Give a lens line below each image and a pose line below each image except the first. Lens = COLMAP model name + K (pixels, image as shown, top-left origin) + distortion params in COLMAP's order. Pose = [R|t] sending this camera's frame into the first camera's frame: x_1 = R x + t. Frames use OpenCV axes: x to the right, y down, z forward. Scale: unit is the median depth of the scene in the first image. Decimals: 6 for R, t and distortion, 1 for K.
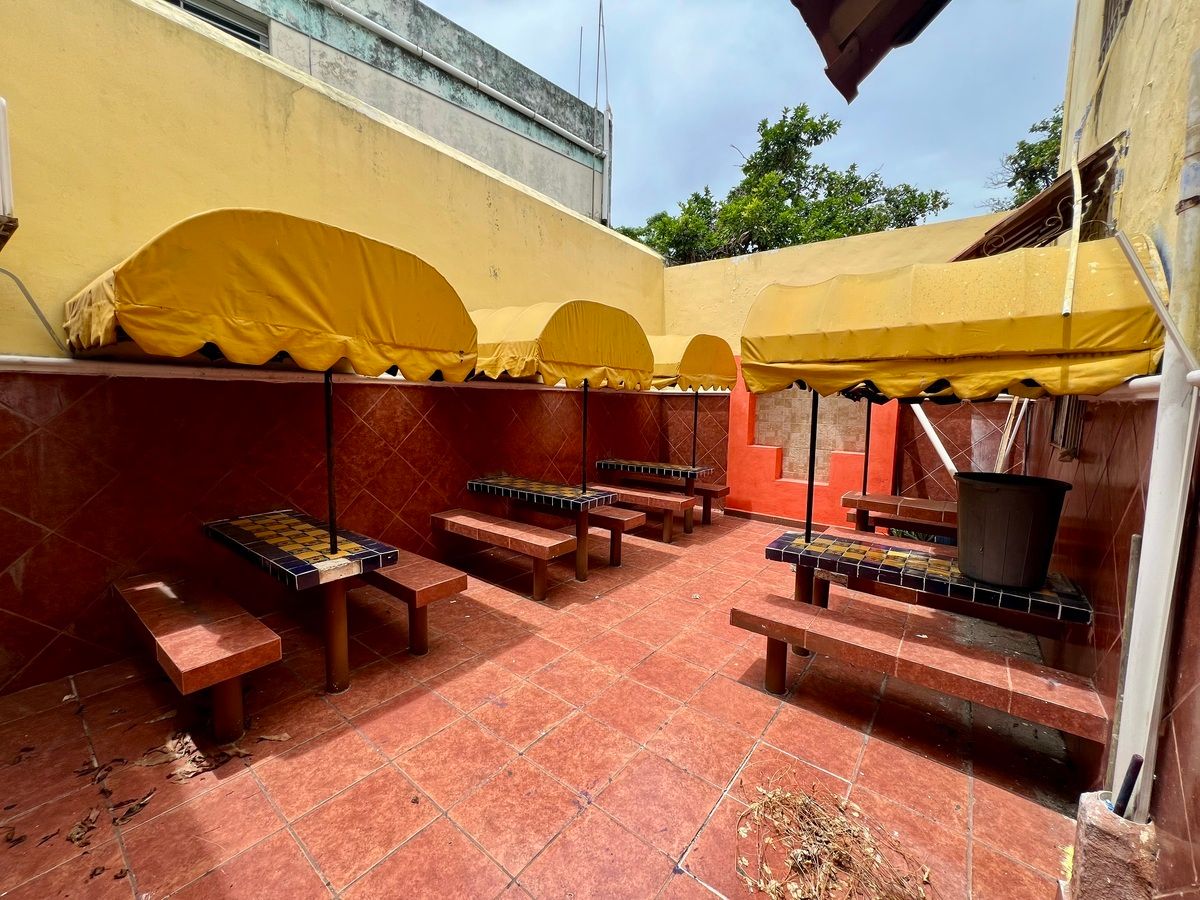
lens RADIAL K [[481.8, 0, 595.8], [0, 481.8, 447.2], [0, 0, 1]] dist [0.000182, 0.000028]
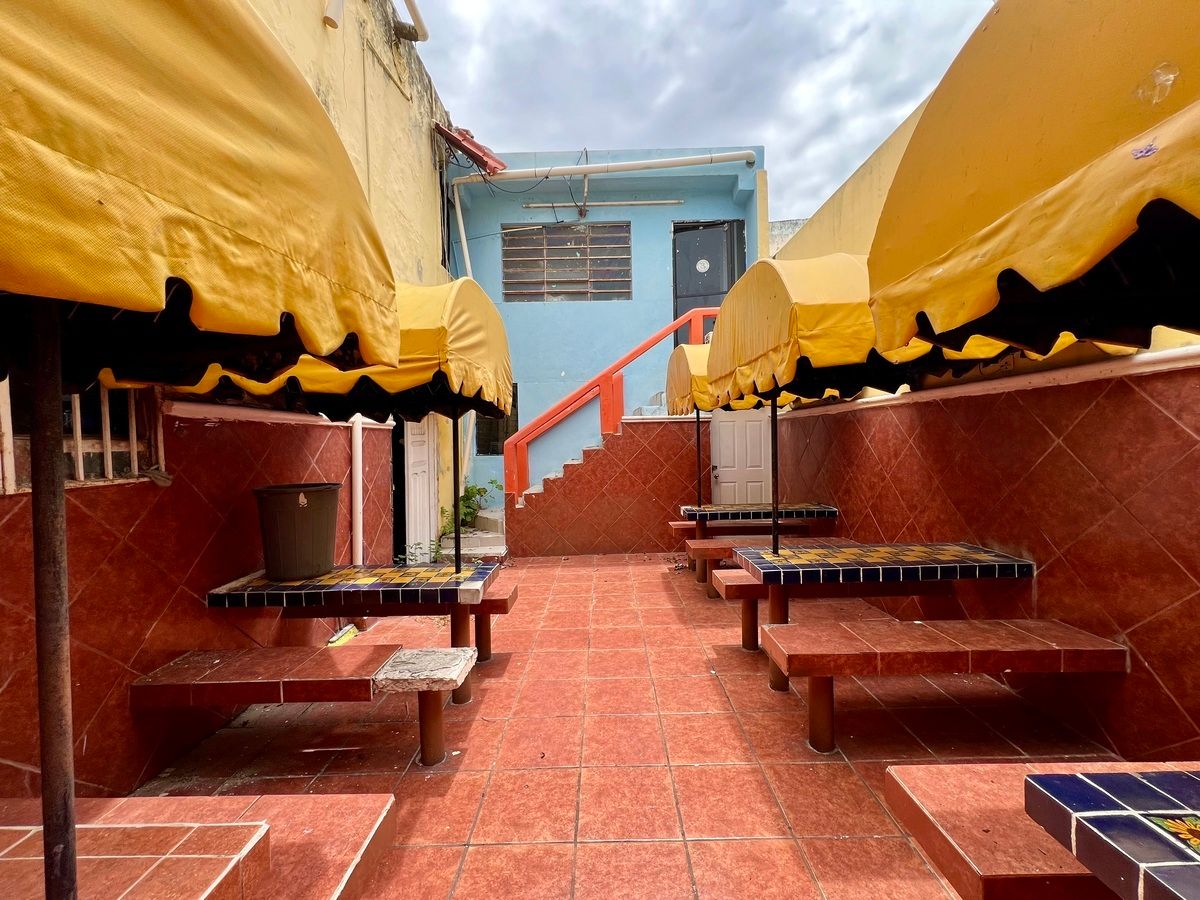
lens RADIAL K [[481.8, 0, 596.6], [0, 481.8, 451.0], [0, 0, 1]] dist [0.000182, 0.000028]
pose [[-0.793966, 0.014691, -0.607785, 0.626674], [-0.050425, 0.994672, 0.089915, -0.103044], [0.605868, 0.102037, -0.788995, 1.485693]]
